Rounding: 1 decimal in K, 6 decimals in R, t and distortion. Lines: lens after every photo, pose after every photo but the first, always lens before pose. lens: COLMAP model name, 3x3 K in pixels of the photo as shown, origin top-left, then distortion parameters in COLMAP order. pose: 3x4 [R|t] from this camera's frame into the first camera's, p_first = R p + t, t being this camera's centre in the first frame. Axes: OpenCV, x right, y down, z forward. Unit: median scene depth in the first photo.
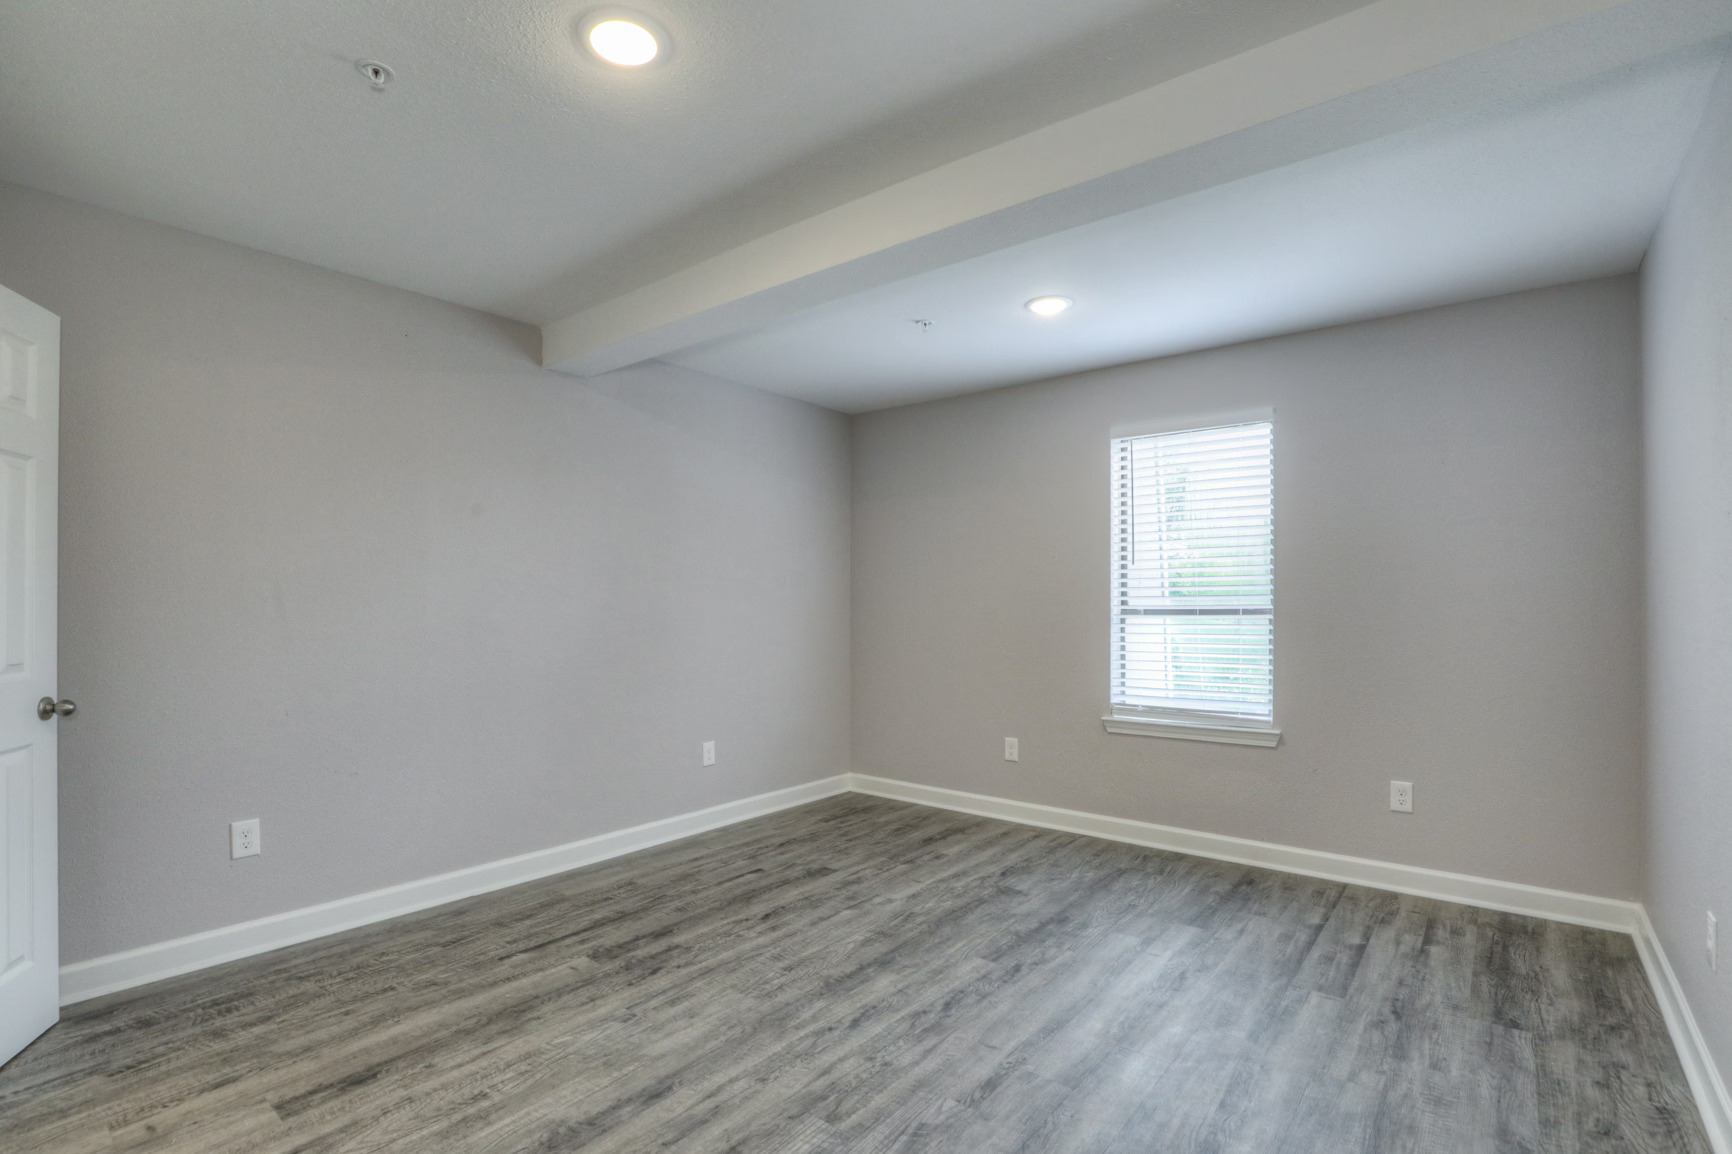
lens RADIAL K [[800.9, 0, 863.0], [0, 800.9, 573.0], [0, 0, 1]] dist [-0.040175, 0.008581]
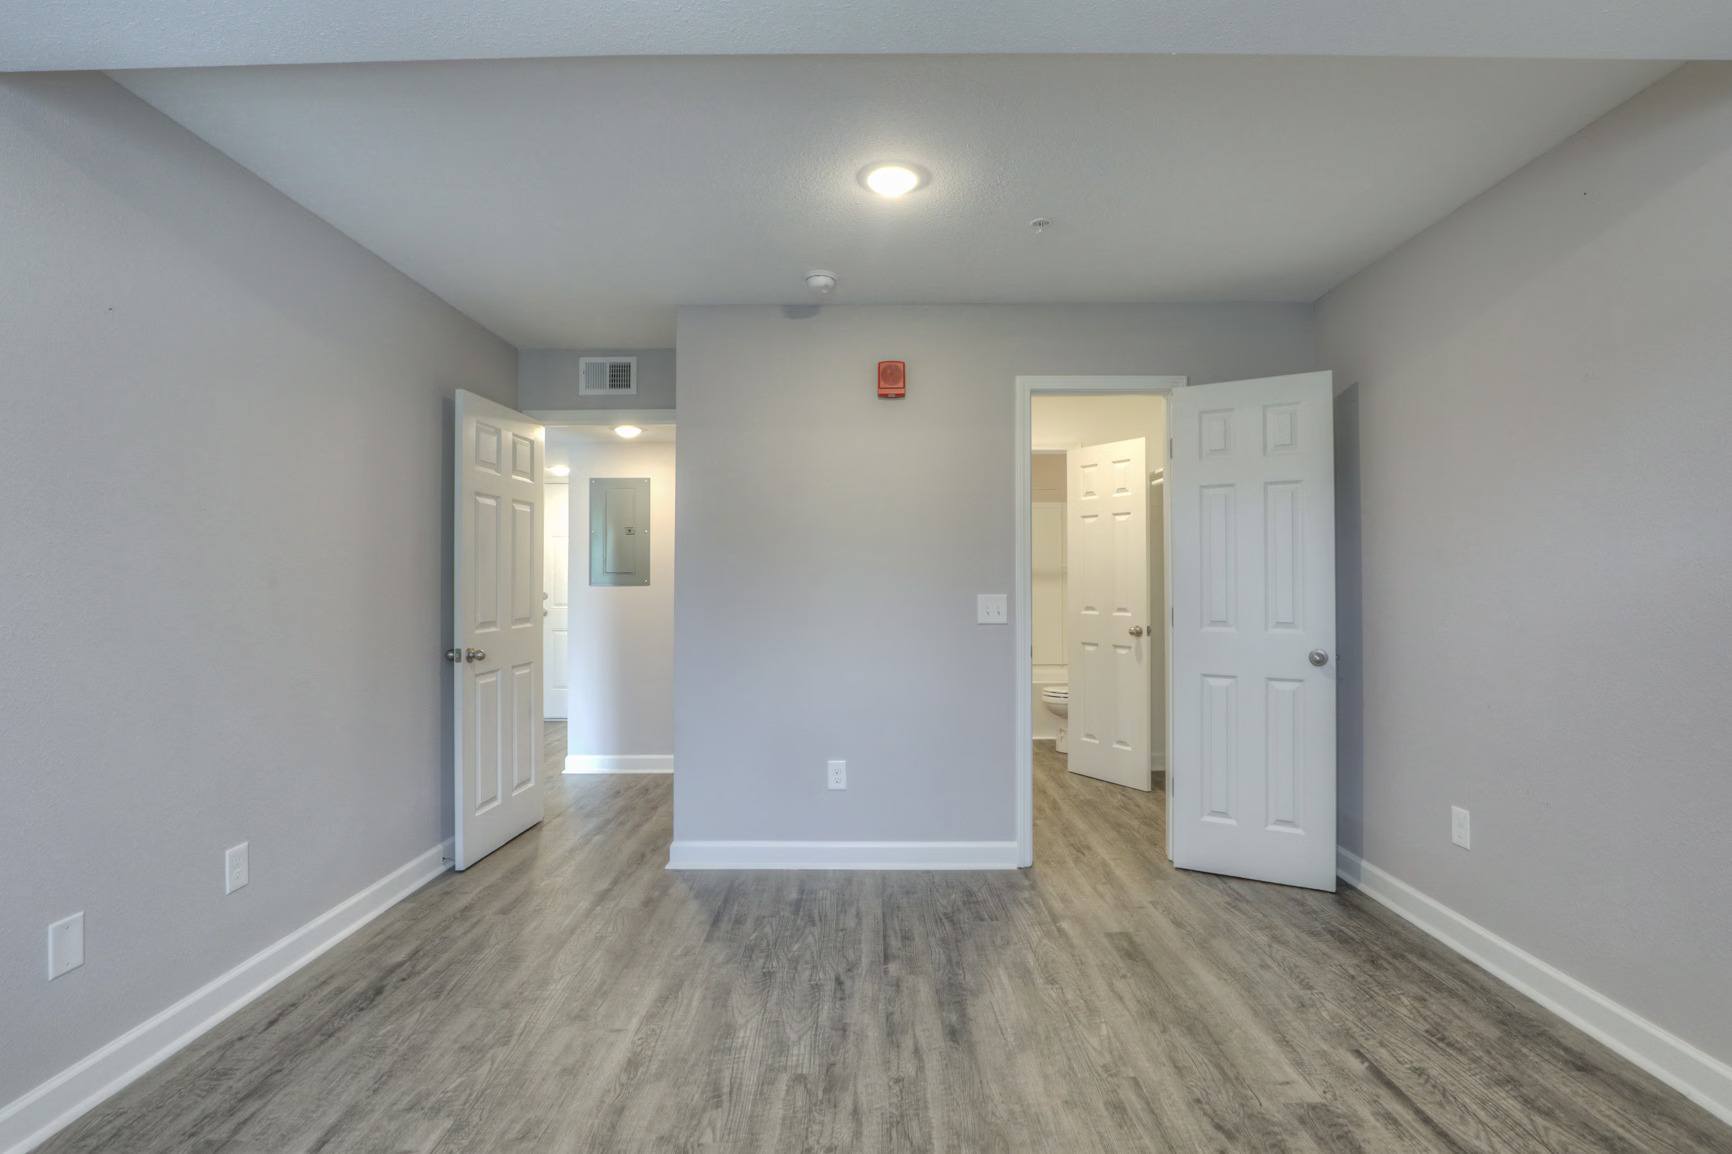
lens RADIAL K [[800.9, 0, 863.0], [0, 800.9, 573.0], [0, 0, 1]] dist [-0.040175, 0.008581]
pose [[-0.776406, -0.004234, -0.630219, 0.463786], [0.027014, 0.998835, -0.039991, 0.057568], [0.629654, -0.048074, -0.775387, 1.577584]]
